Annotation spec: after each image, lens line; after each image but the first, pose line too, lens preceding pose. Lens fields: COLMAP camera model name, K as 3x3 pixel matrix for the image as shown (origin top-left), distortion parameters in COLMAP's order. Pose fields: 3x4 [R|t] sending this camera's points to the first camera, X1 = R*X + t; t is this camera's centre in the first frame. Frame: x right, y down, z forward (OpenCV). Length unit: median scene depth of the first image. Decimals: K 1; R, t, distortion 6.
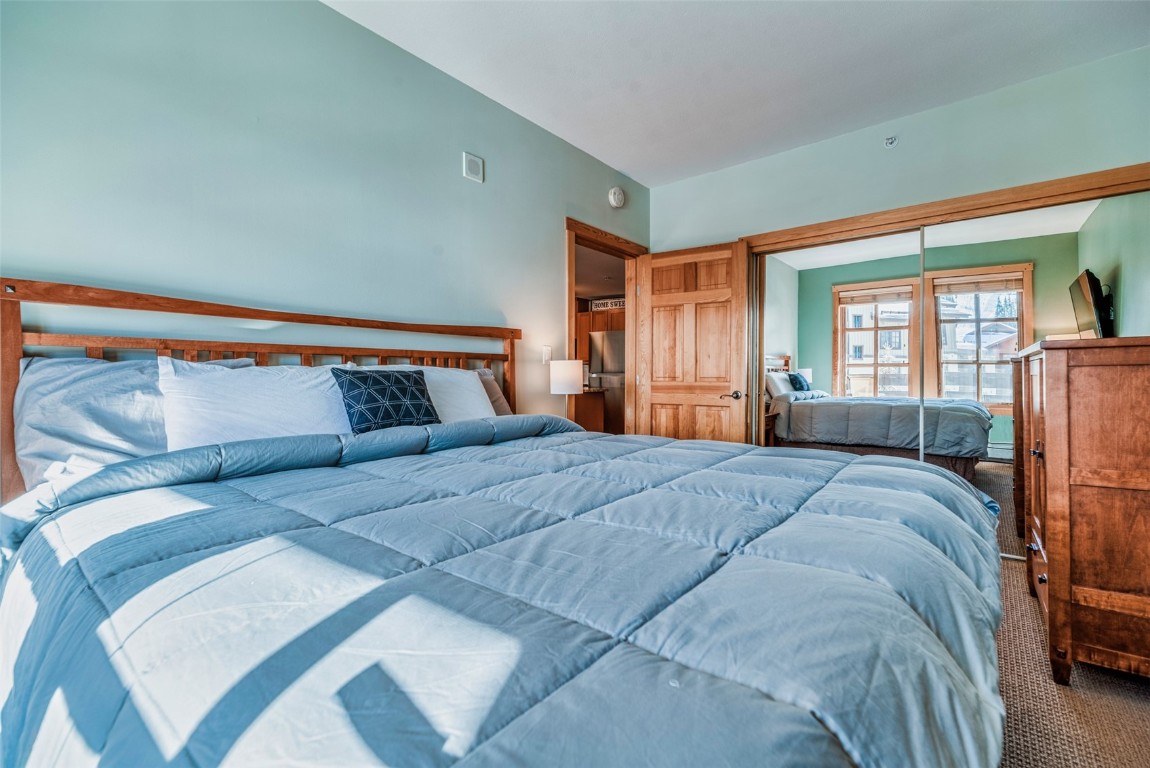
lens RADIAL K [[502.0, 0, 575.1], [0, 502.0, 381.0], [0, 0, 1]] dist [0.004666, 0.002139]
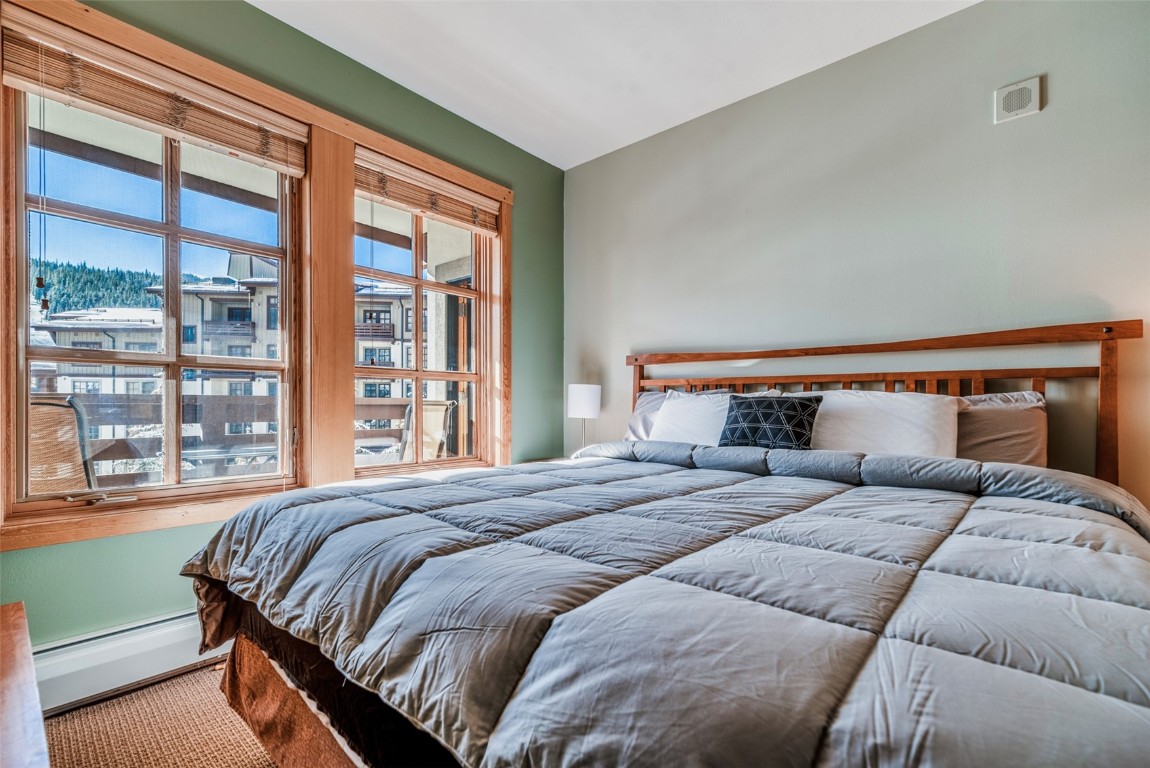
lens RADIAL K [[502.0, 0, 573.4], [0, 502.0, 396.0], [0, 0, 1]] dist [0.004666, 0.002139]
pose [[-0.057507, -0.004872, -0.998333, 0.659062], [-0.014750, 0.999883, -0.004029, -0.010082], [0.998236, 0.014493, -0.057572, 0.552797]]
